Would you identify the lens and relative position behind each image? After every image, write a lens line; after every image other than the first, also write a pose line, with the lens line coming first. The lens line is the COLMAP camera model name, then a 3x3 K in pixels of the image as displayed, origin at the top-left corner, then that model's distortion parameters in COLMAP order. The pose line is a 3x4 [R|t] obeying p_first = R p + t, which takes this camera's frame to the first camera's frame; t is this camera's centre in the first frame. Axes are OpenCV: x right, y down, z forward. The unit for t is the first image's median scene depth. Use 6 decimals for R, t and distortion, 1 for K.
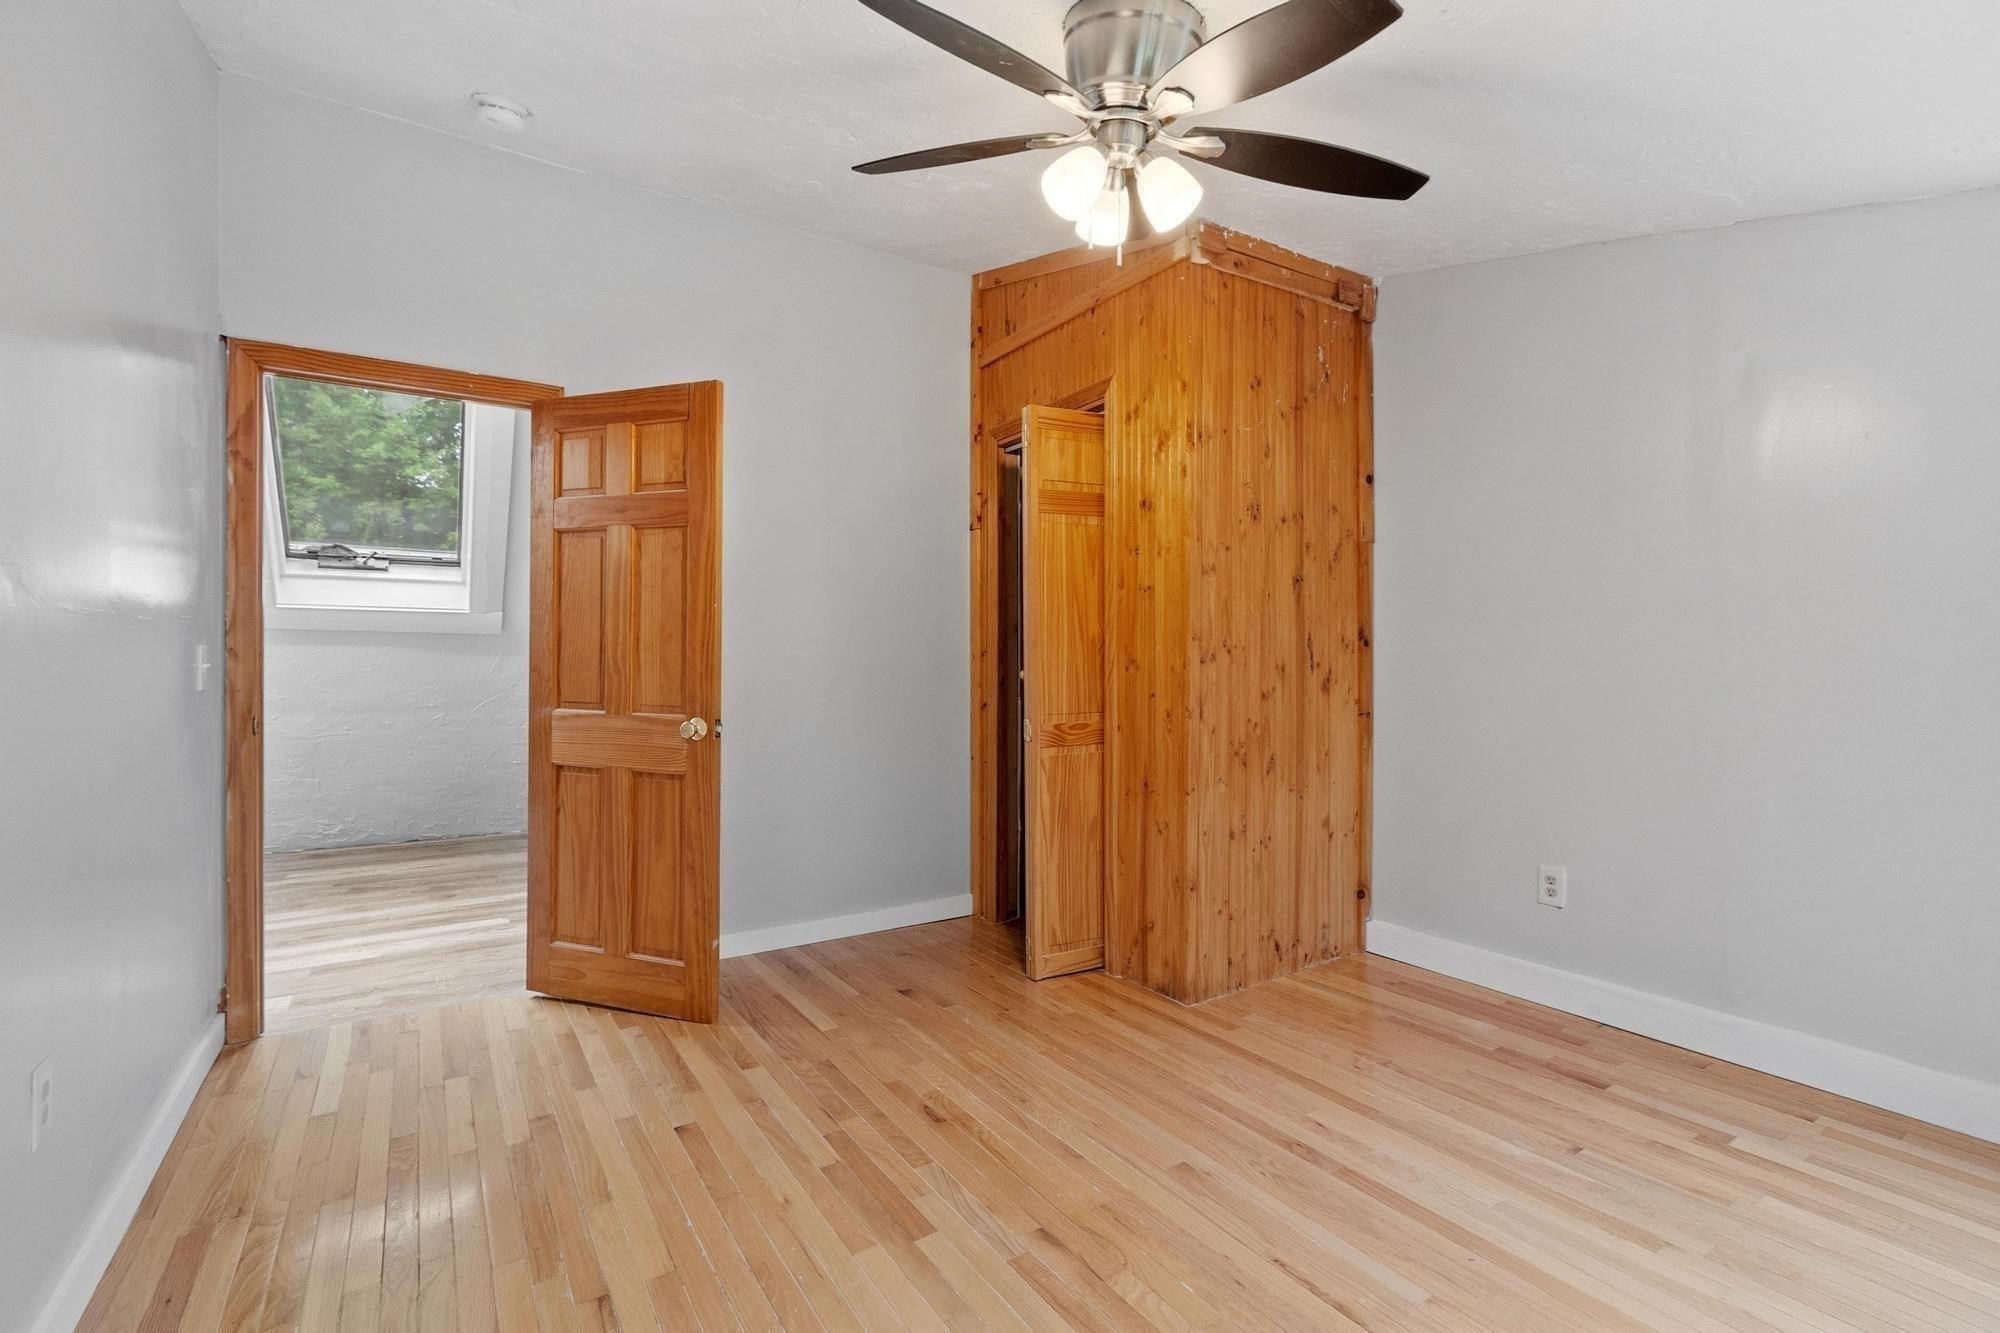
lens RADIAL K [[903.1, 0, 994.8], [0, 903.1, 653.4], [0, 0, 1]] dist [-0.000686, -0.000198]
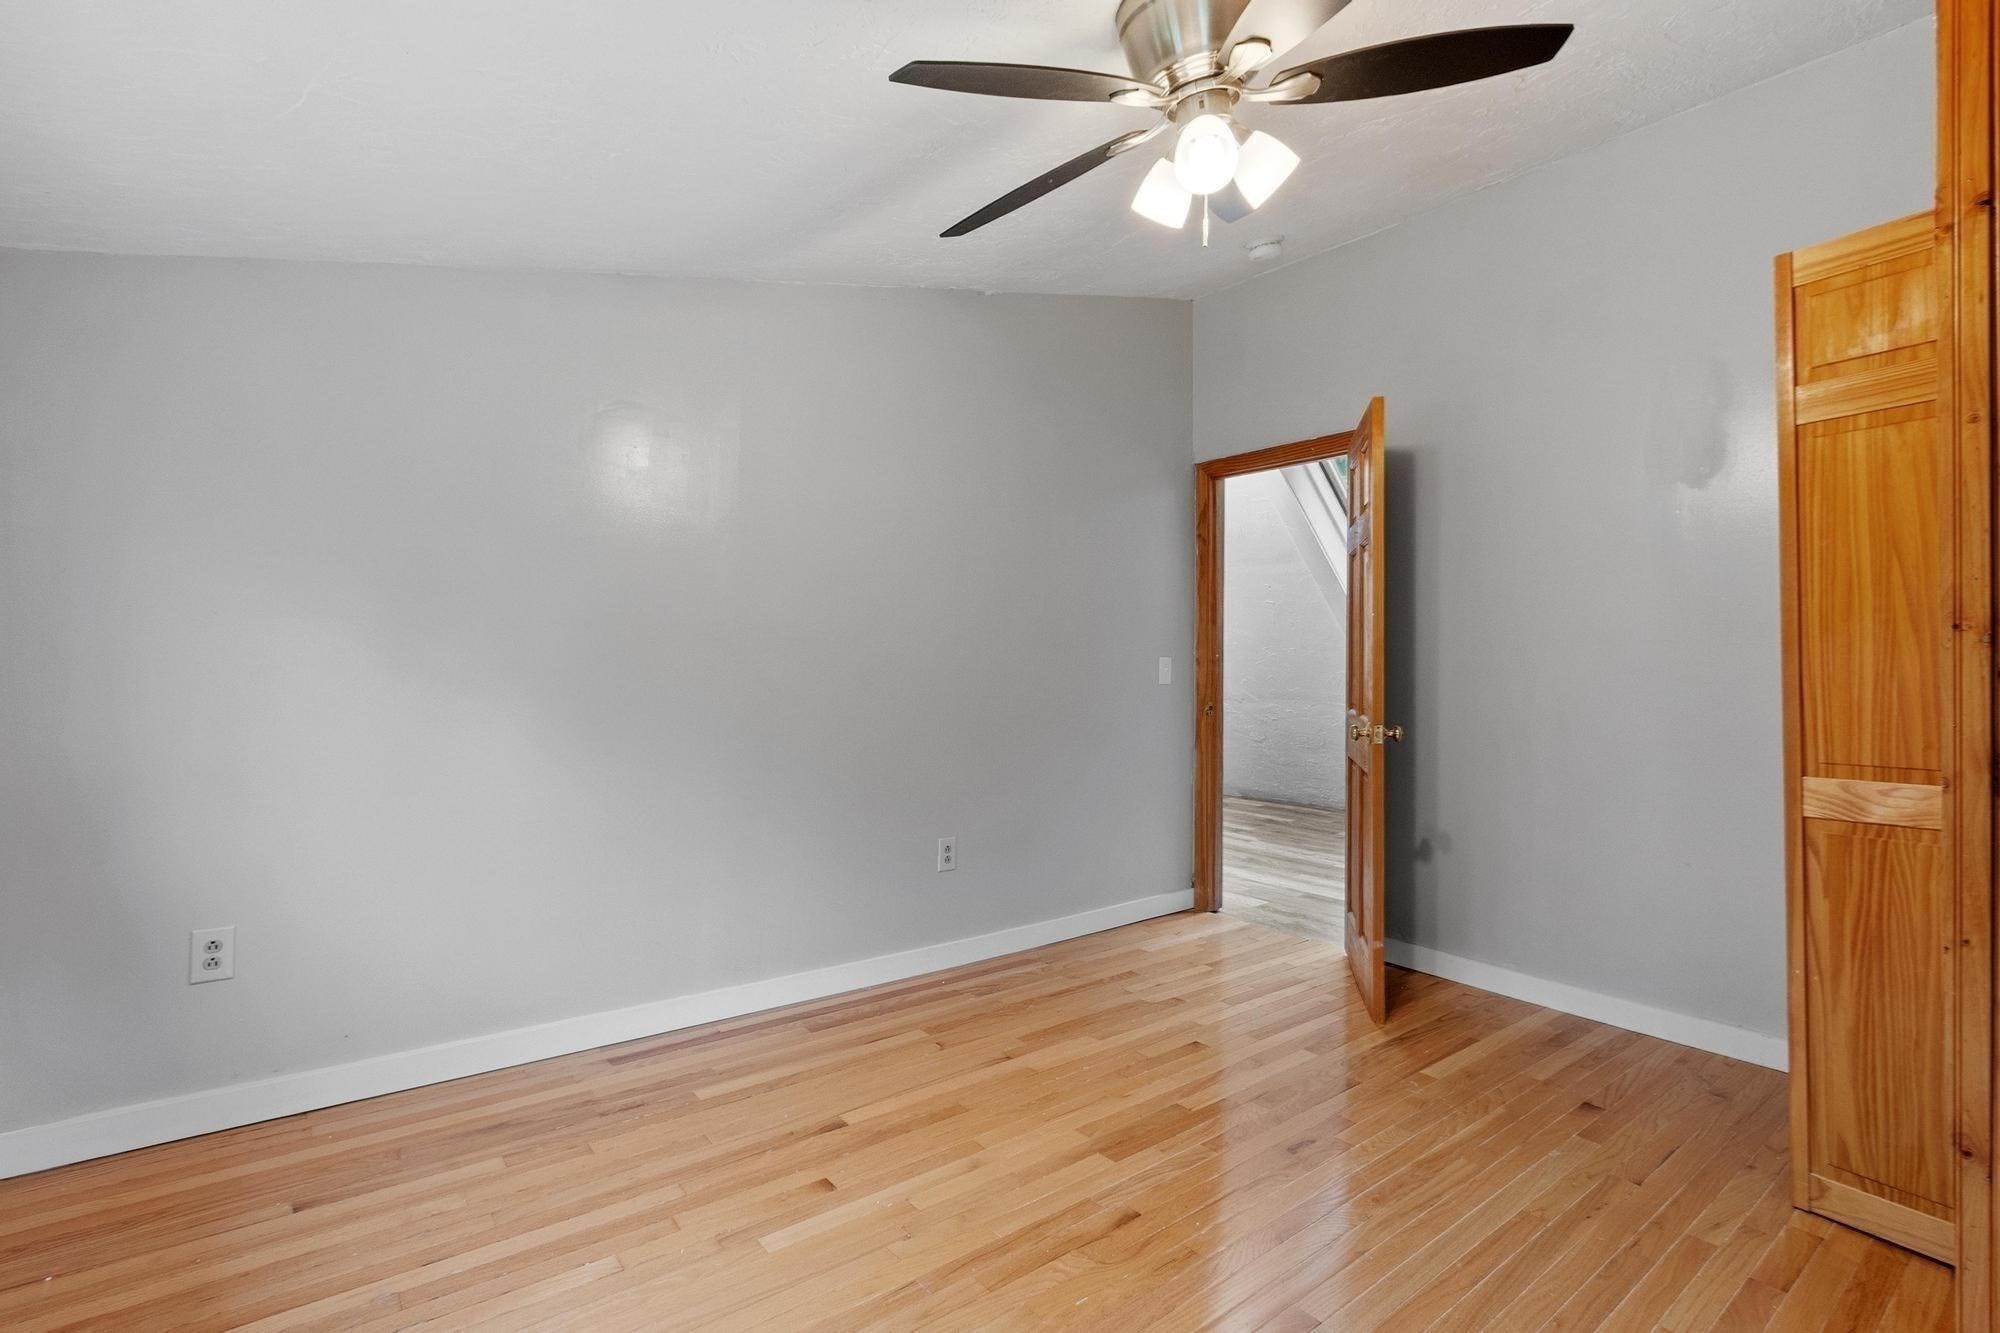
lens RADIAL K [[898.0, 0, 950.4], [0, 898.0, 663.2], [0, 0, 1]] dist [-0.000596, 0.000017]
pose [[0.056102, -0.005827, -0.998408, 0.802778], [0.004960, 0.999972, -0.005557, 0.004974], [0.998413, -0.004640, 0.056129, 0.542392]]
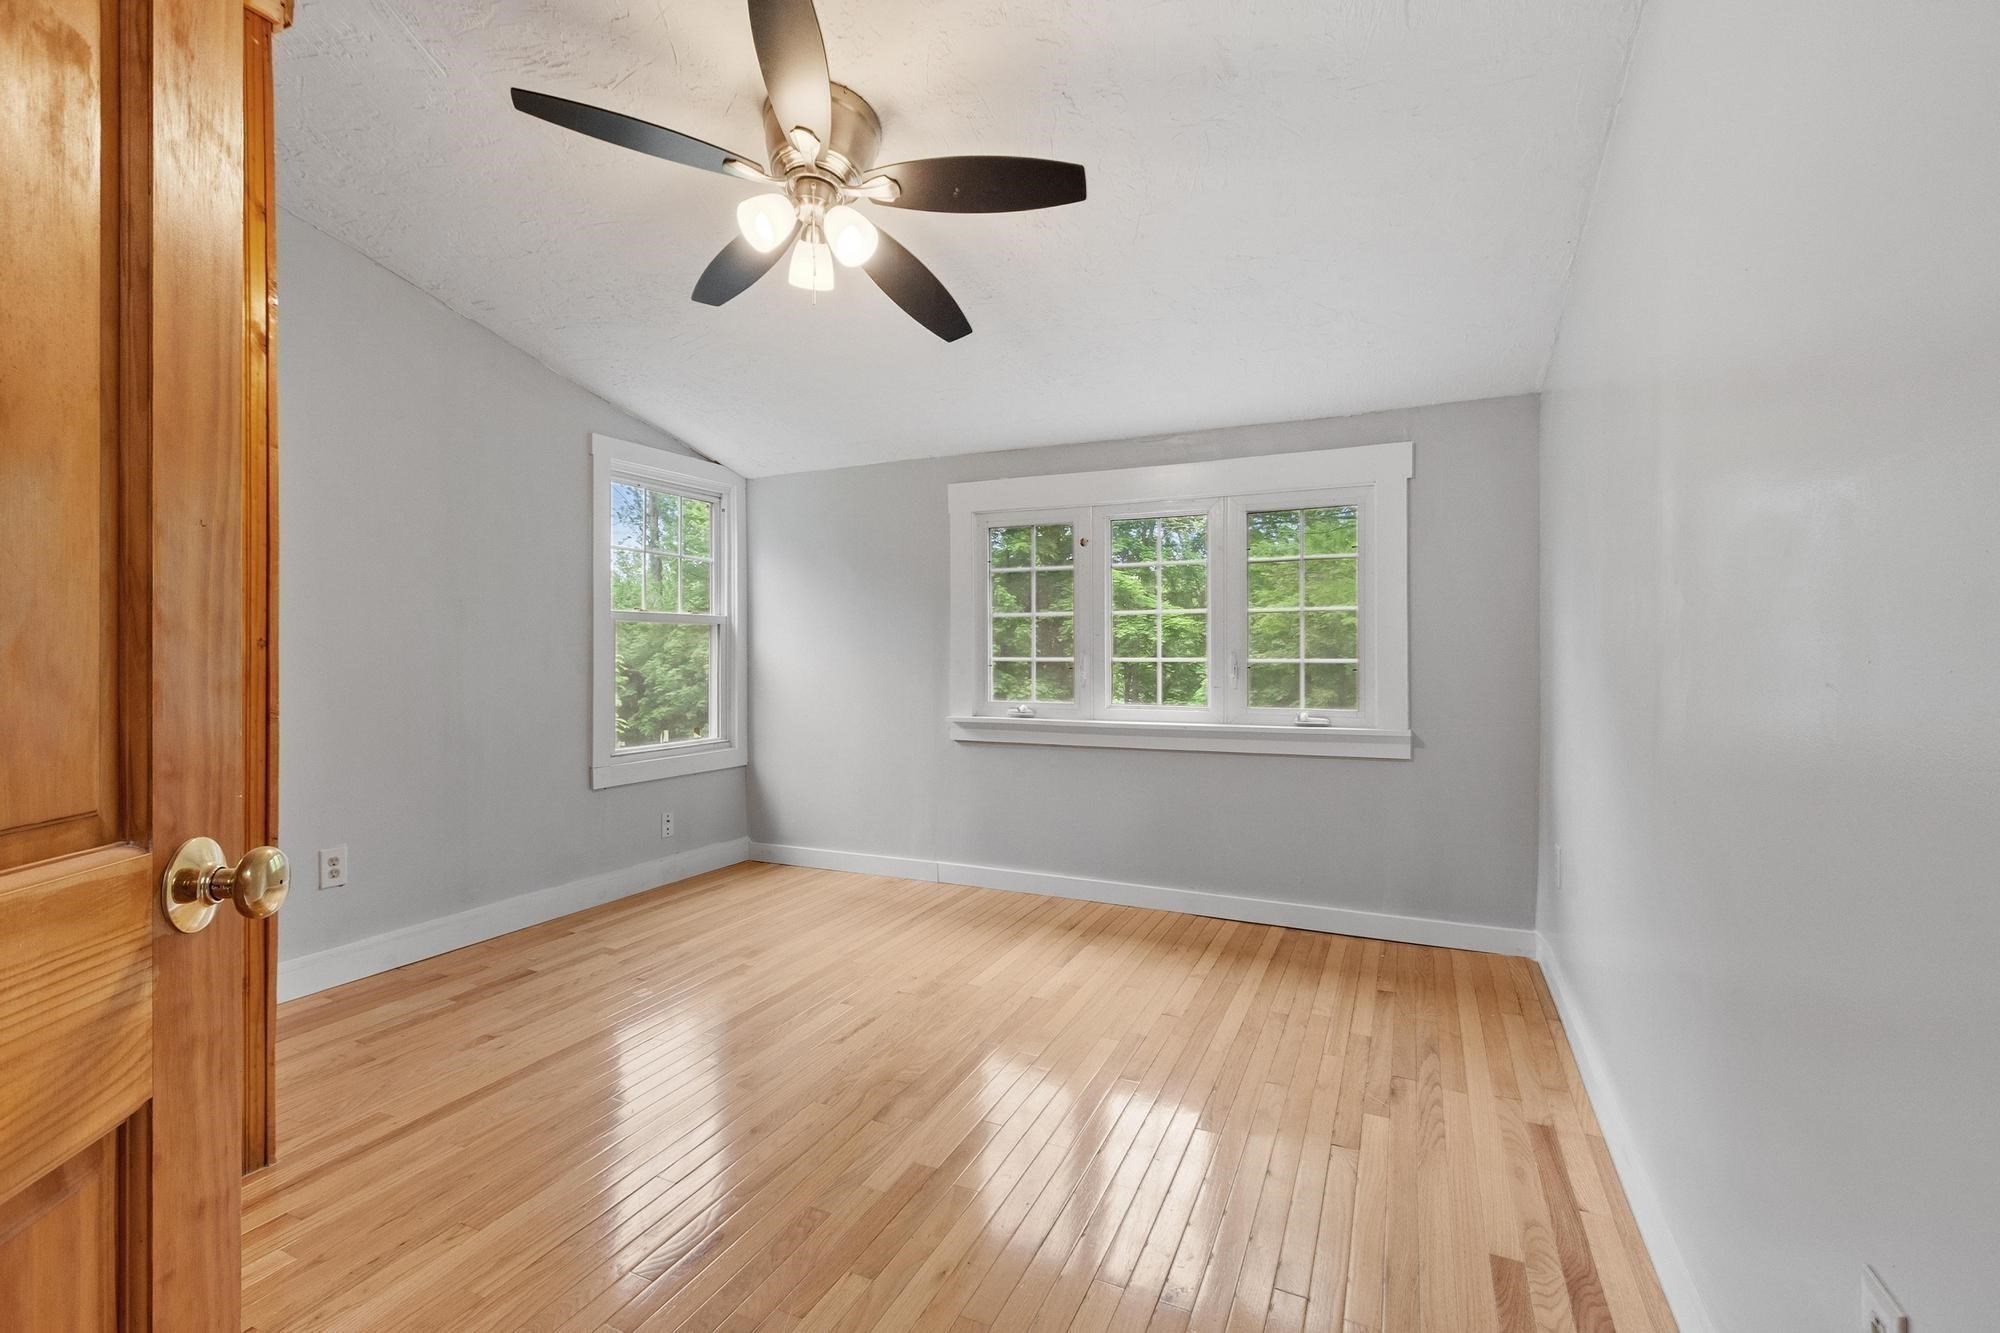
lens RADIAL K [[903.1, 0, 994.8], [0, 903.1, 653.4], [0, 0, 1]] dist [-0.000686, -0.000198]
pose [[-0.539600, 0.001569, 0.841920, -0.765578], [-0.006070, 0.999965, -0.005754, 0.024779], [-0.841899, -0.008216, -0.539572, 1.123453]]
